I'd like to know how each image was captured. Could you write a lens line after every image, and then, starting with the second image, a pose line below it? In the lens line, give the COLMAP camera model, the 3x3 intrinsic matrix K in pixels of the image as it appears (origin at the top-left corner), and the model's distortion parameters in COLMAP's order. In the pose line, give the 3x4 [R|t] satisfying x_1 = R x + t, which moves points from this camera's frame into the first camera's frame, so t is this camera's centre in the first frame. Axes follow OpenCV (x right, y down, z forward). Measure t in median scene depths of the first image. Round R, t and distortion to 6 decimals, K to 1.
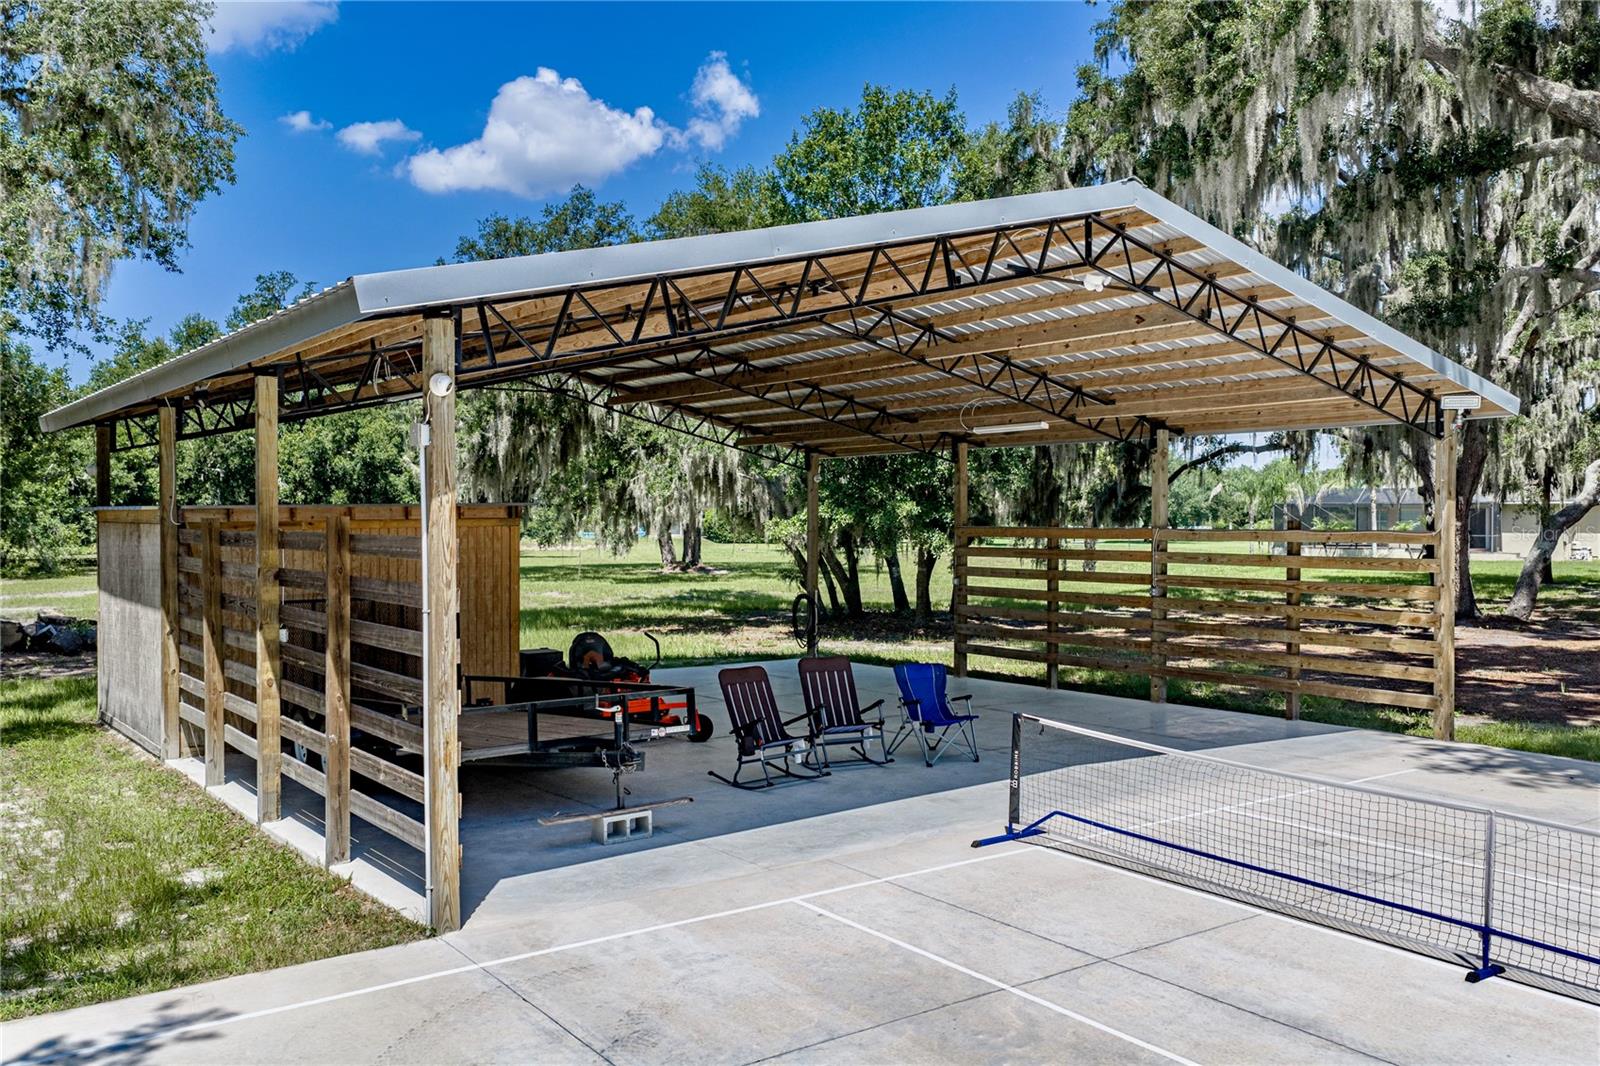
lens RADIAL K [[1326.5, 0, 796.2], [0, 1326.5, 536.3], [0, 0, 1]] dist [0.042594, -0.035638]
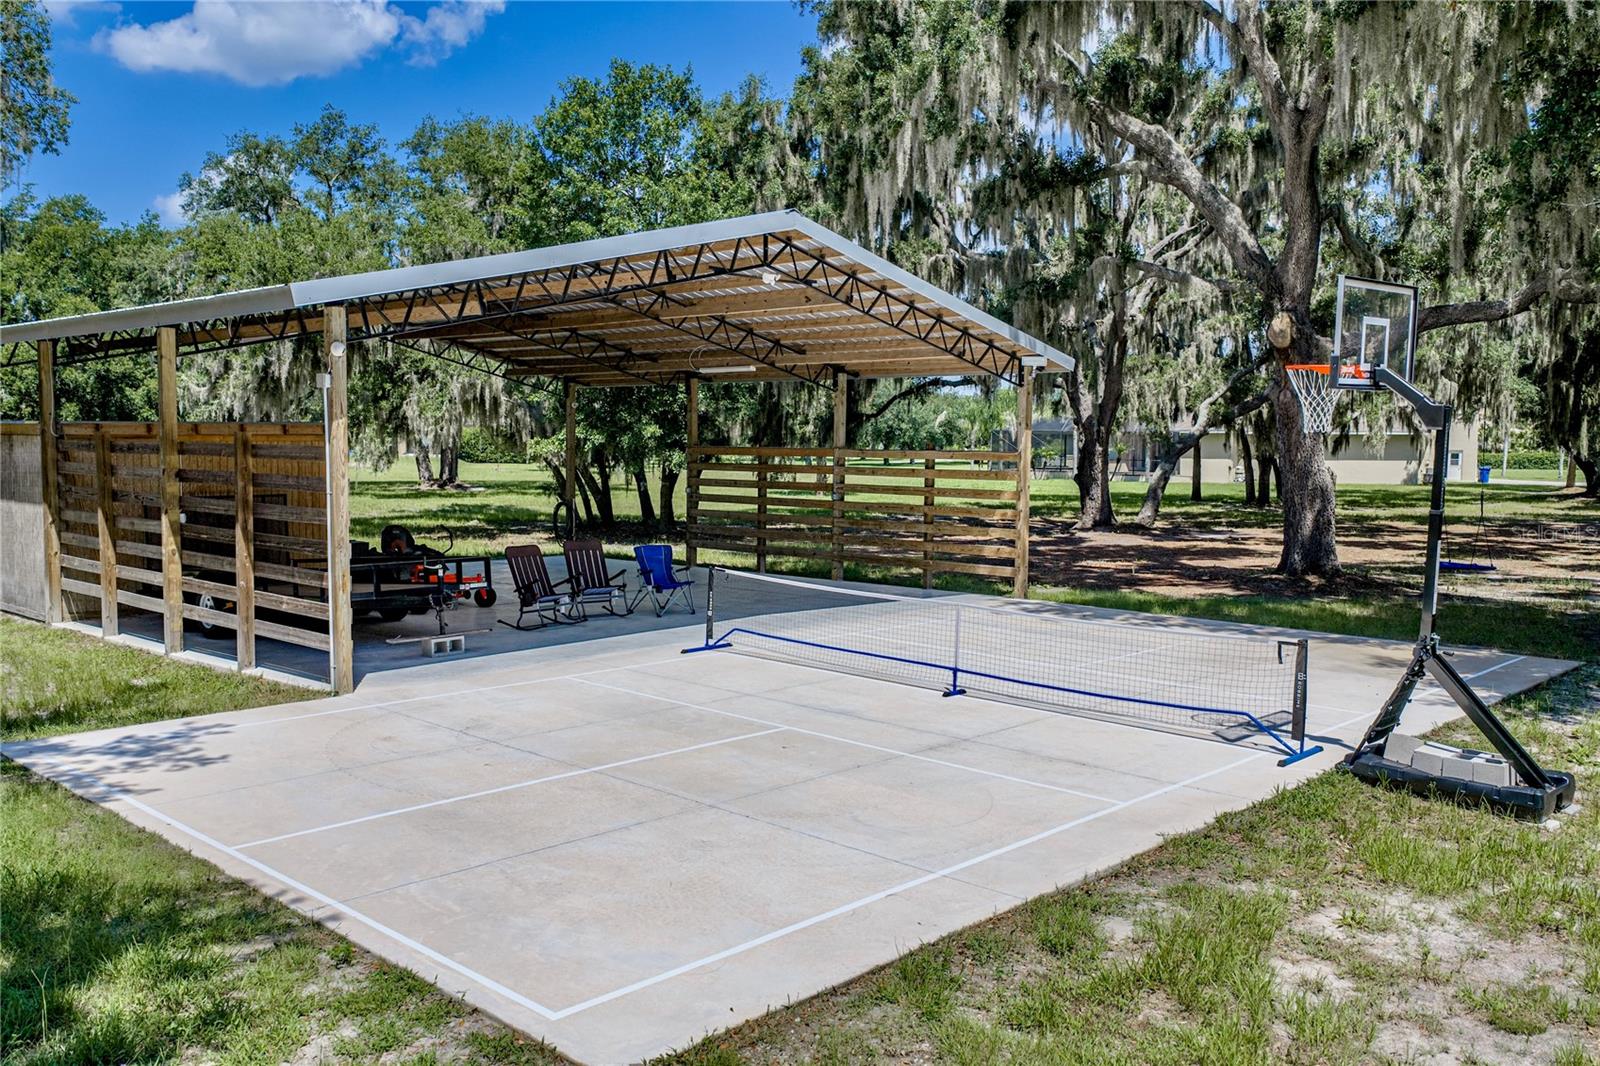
lens RADIAL K [[1326.5, 0, 796.2], [0, 1326.5, 536.3], [0, 0, 1]] dist [0.042594, -0.035638]
pose [[0.983010, -0.002235, 0.183536, -0.006359], [-0.008522, 0.998292, 0.057799, 0.003218], [-0.183352, -0.058381, 0.981312, -0.181815]]
